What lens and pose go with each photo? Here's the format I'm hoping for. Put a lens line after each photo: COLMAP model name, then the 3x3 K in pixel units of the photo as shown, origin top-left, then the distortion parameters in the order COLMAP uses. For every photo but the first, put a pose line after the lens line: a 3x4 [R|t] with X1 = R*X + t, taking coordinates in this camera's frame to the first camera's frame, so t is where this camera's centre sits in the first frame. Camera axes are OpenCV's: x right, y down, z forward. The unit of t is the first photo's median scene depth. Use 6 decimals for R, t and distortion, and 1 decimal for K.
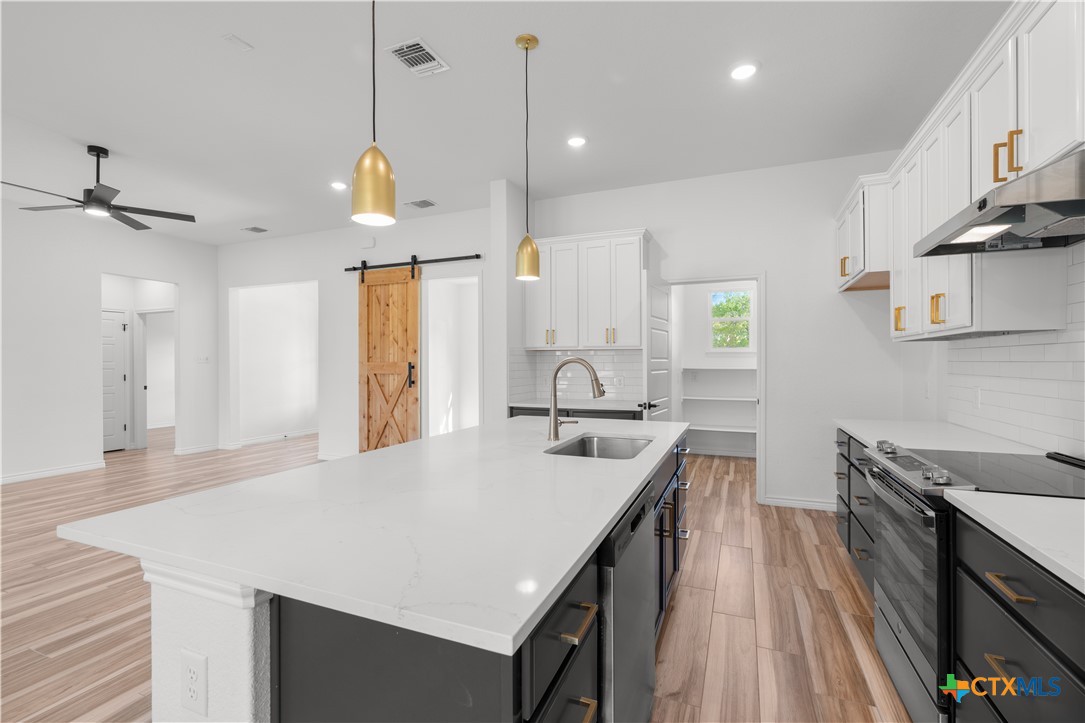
lens RADIAL K [[486.1, 0, 543.9], [0, 486.1, 365.9], [0, 0, 1]] dist [-0.012368, 0.004748]
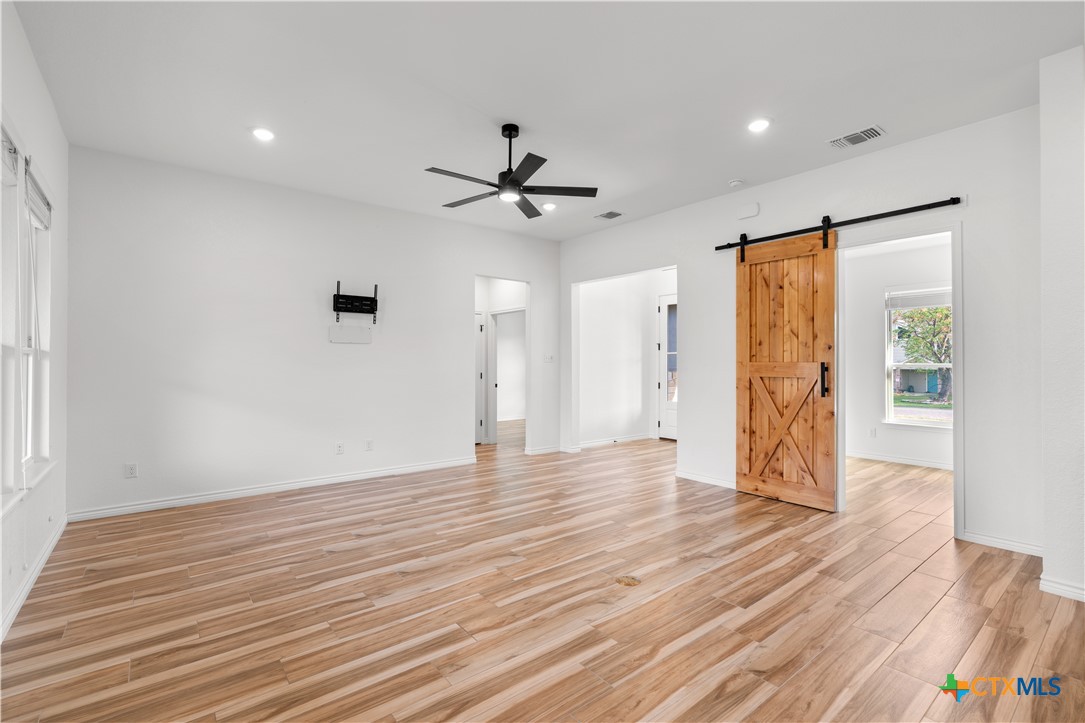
lens RADIAL K [[493.9, 0, 542.5], [0, 493.9, 361.5], [0, 0, 1]] dist [-0.016499, 0.009237]
pose [[0.876353, 0.002921, -0.481660, -0.277872], [-0.006604, 0.999960, -0.005951, -0.001438], [0.481624, 0.008396, 0.876338, 0.142450]]
